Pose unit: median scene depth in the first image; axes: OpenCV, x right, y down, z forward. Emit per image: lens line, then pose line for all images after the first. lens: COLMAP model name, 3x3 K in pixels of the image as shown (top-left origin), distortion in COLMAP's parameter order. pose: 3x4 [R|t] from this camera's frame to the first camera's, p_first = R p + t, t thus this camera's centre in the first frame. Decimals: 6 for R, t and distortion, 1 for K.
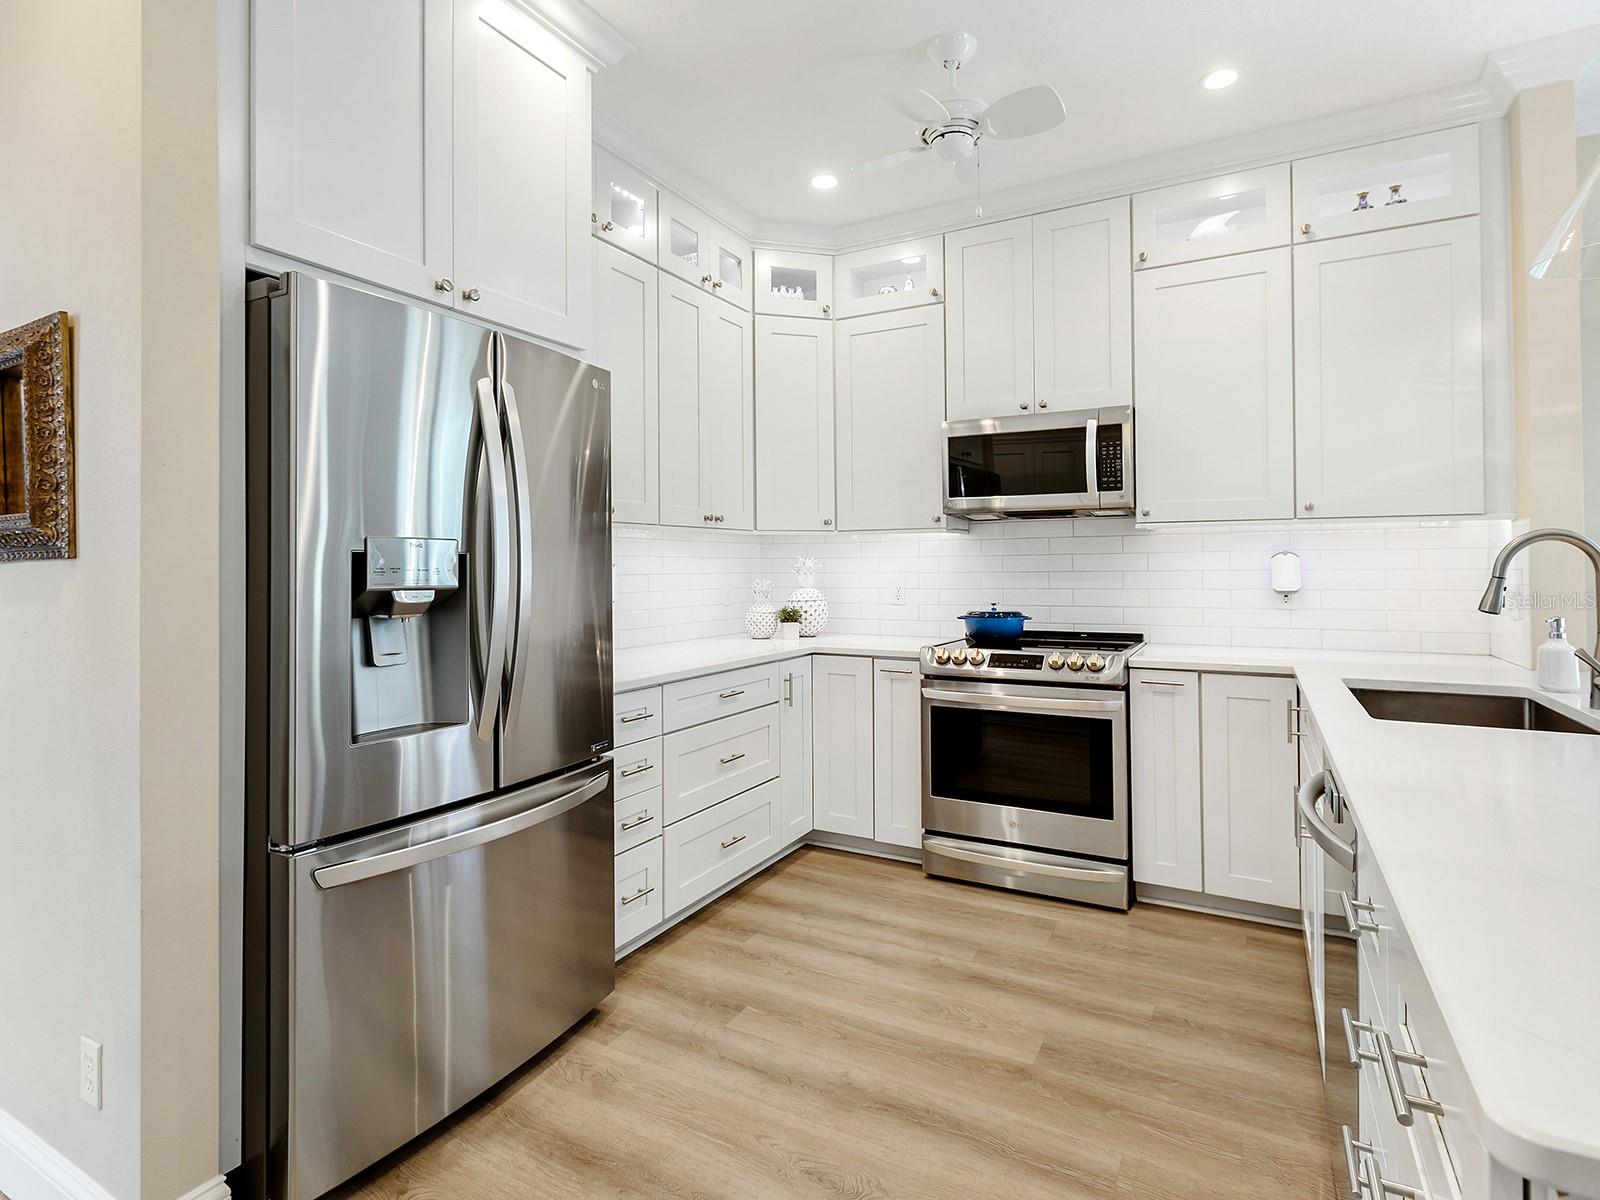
lens RADIAL K [[811.6, 0, 769.8], [0, 811.6, 558.3], [0, 0, 1]] dist [0.001342, -0.001236]
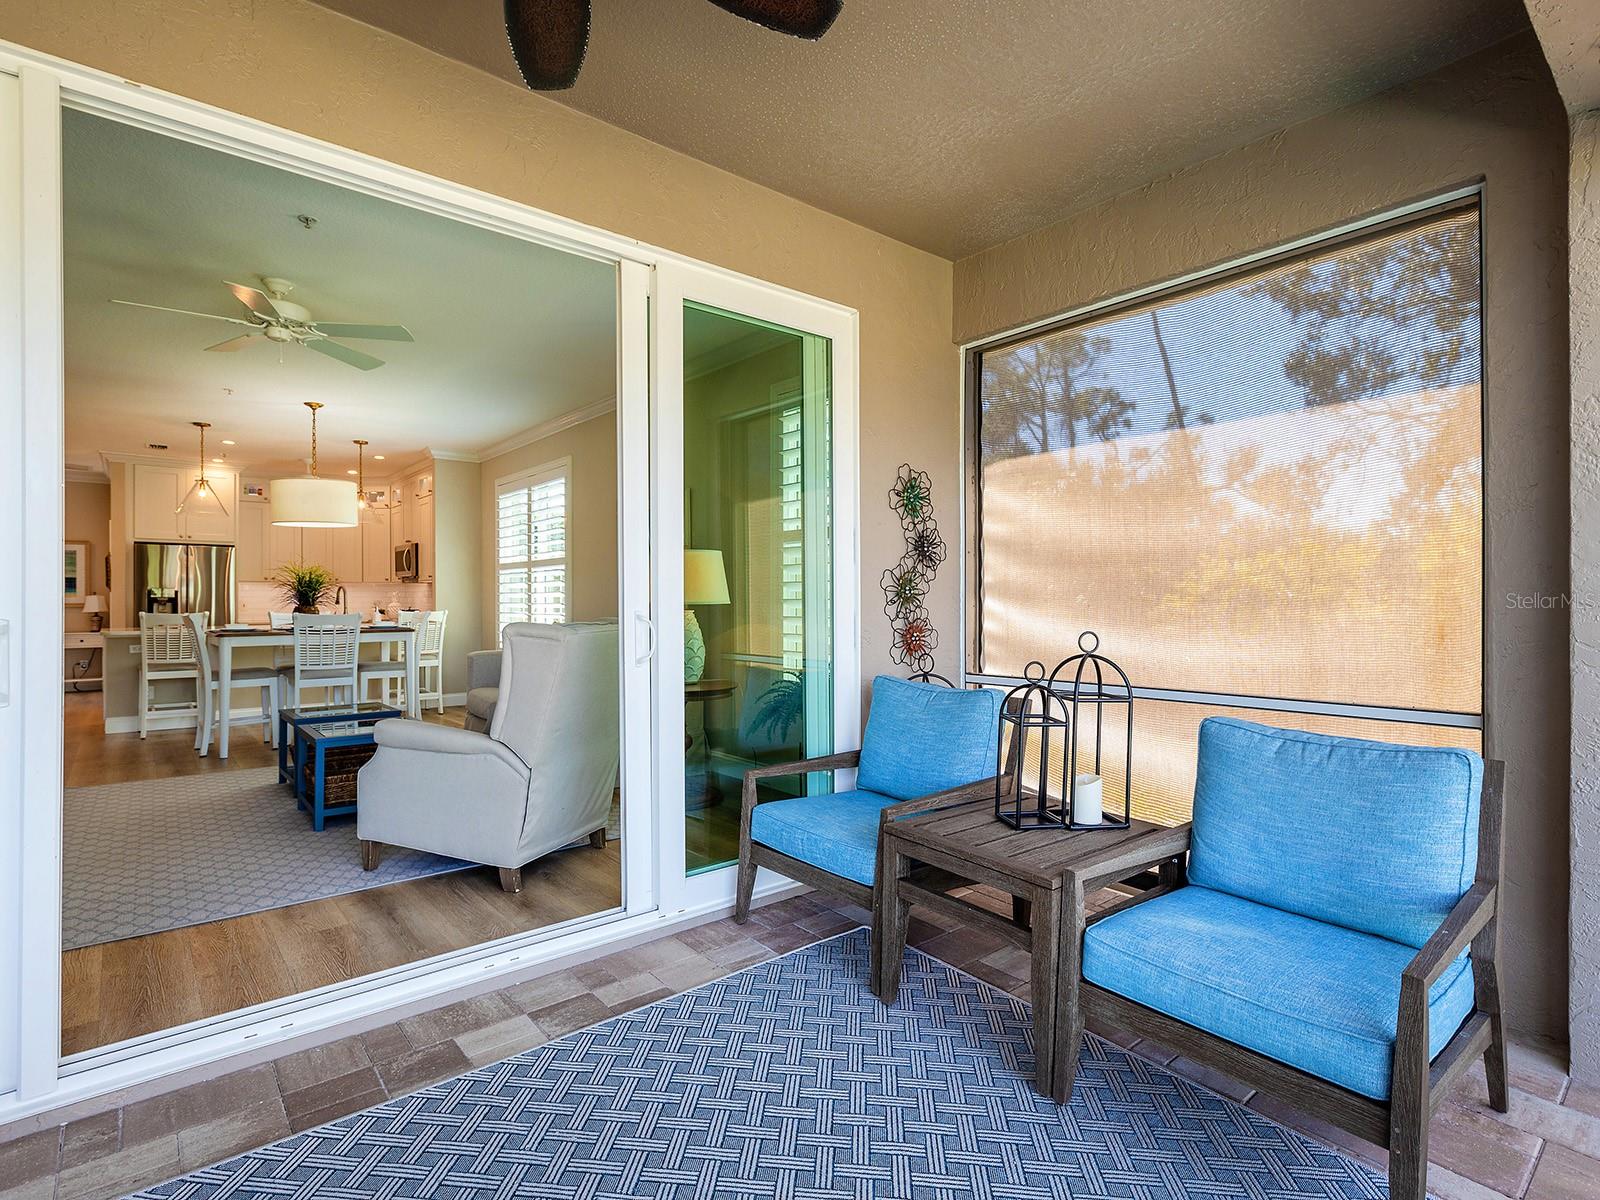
lens RADIAL K [[811.6, 0, 811.3], [0, 811.6, 597.4], [0, 0, 1]] dist [0.001342, -0.001236]
pose [[0.938146, 0.004005, -0.346218, 3.233609], [-0.000901, 0.999958, 0.009128, -0.009102], [0.346240, -0.008252, 0.938110, -1.521760]]
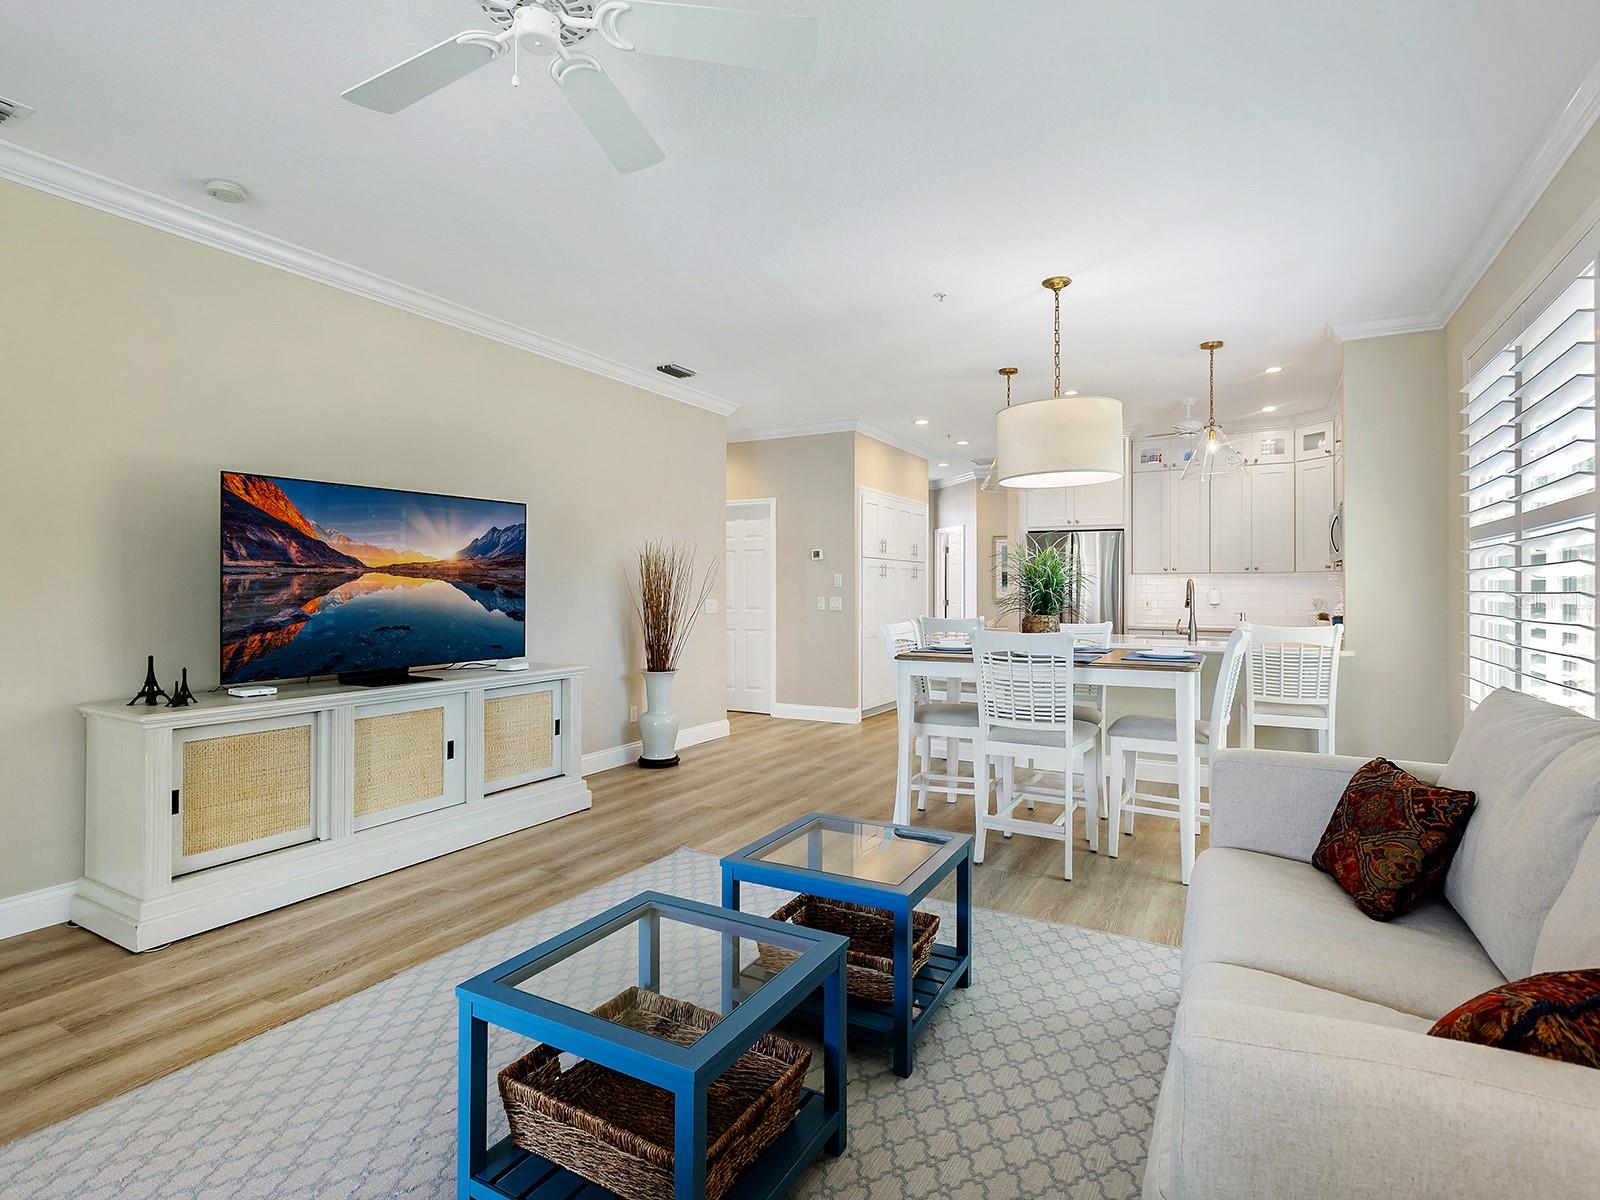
lens RADIAL K [[811.6, 0, 793.1], [0, 811.6, 597.3], [0, 0, 1]] dist [0.001342, -0.001236]
pose [[0.003088, 0.016787, -0.999854, 2.513928], [0.003756, 0.999852, 0.016799, -0.015116], [0.999988, -0.003807, 0.003024, -0.292742]]
